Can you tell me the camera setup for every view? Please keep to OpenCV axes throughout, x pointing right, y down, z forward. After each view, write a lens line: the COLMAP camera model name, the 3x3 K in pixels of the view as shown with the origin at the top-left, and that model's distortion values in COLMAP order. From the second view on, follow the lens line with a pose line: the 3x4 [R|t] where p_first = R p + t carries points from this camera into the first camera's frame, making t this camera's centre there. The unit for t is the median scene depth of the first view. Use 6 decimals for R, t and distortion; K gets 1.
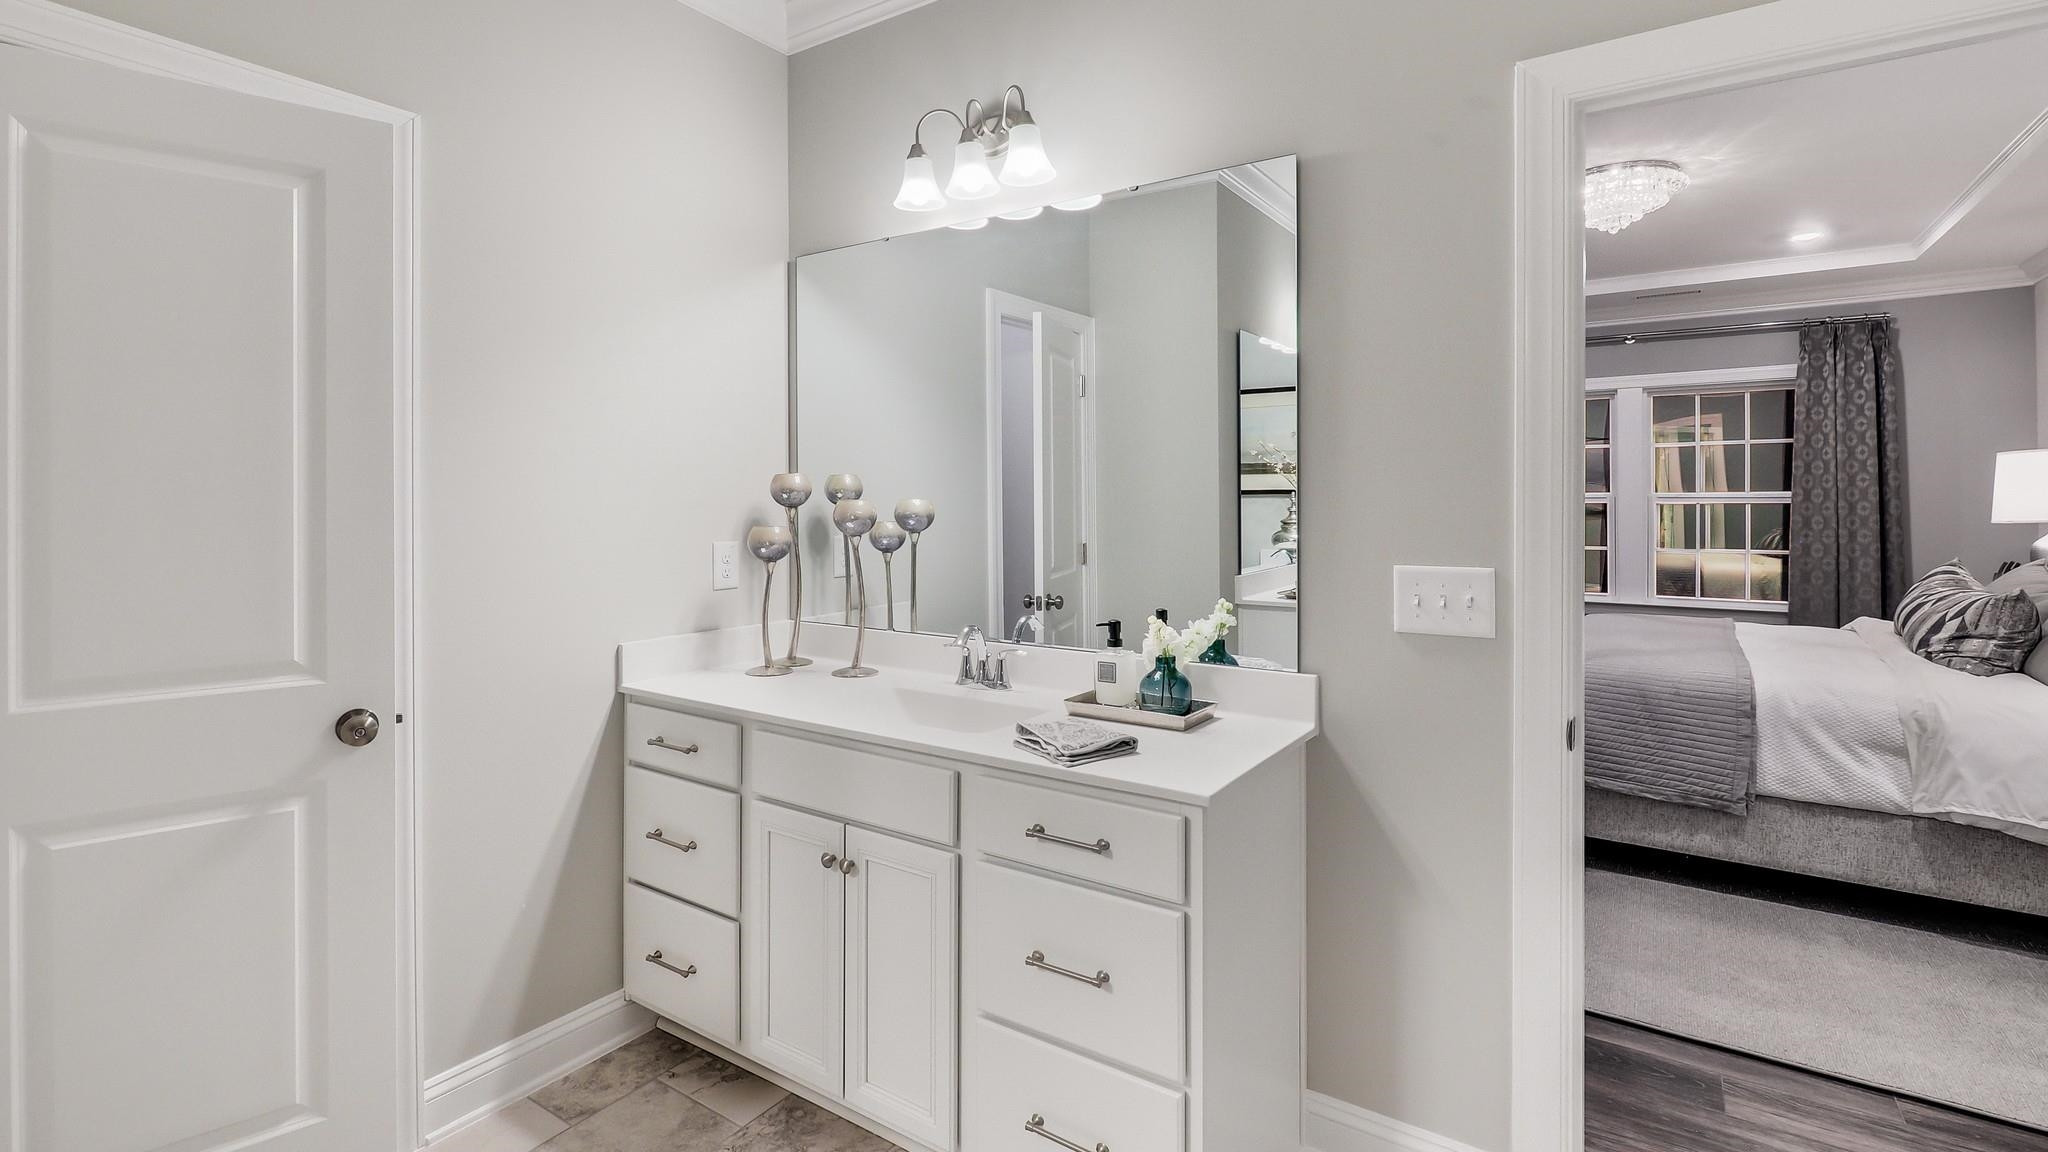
lens RADIAL K [[949.6, 0, 1011.7], [0, 949.6, 497.4], [0, 0, 1]] dist [0.001846, -0.000459]
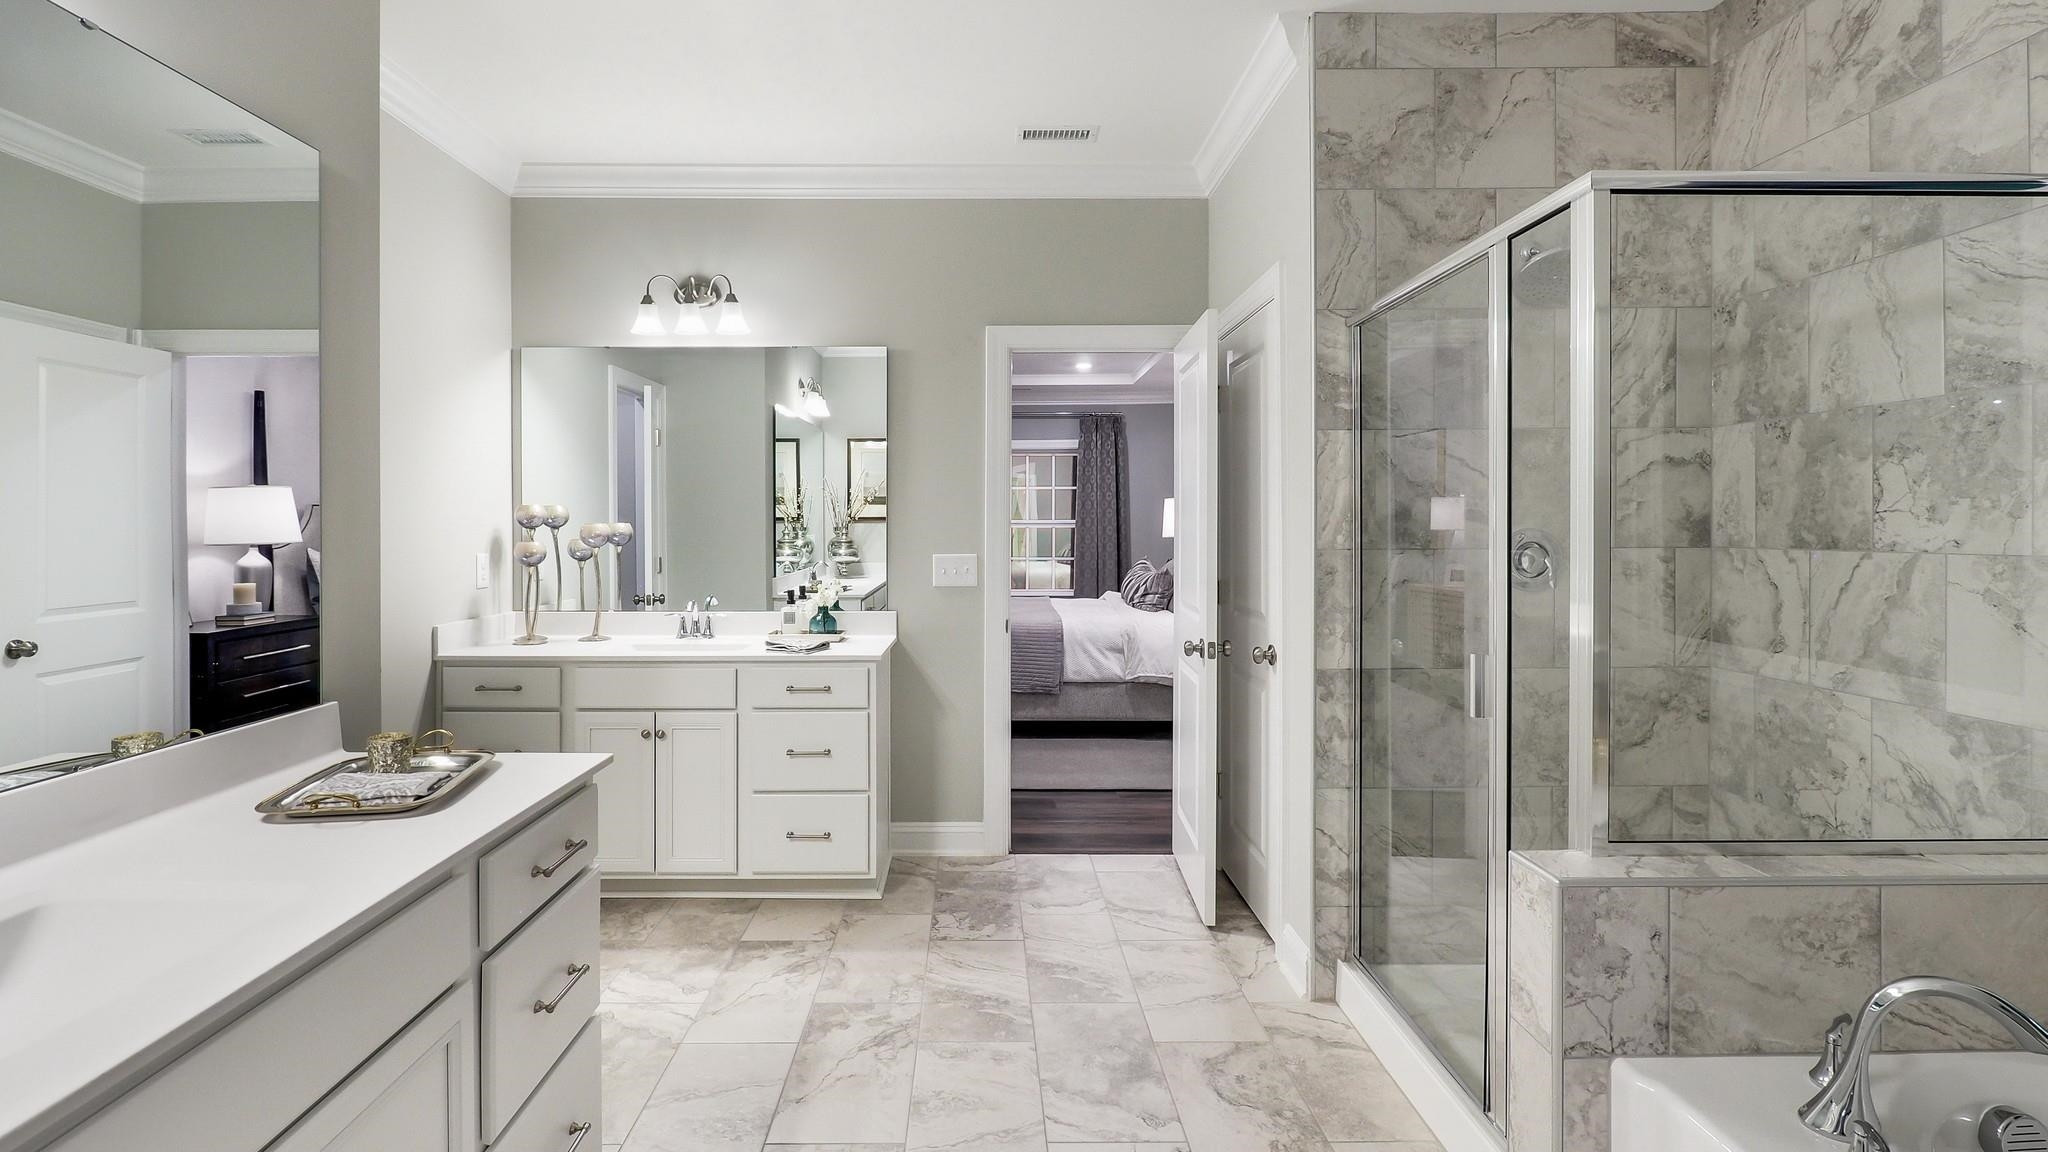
lens RADIAL K [[917.6, 0, 1016.9], [0, 917.6, 513.0], [0, 0, 1]] dist [0.001077, 0.000706]
pose [[0.810509, 0.006142, 0.585694, -0.356174], [0.000895, 0.999931, -0.011724, 0.003144], [-0.585726, 0.010027, 0.810447, -0.418133]]
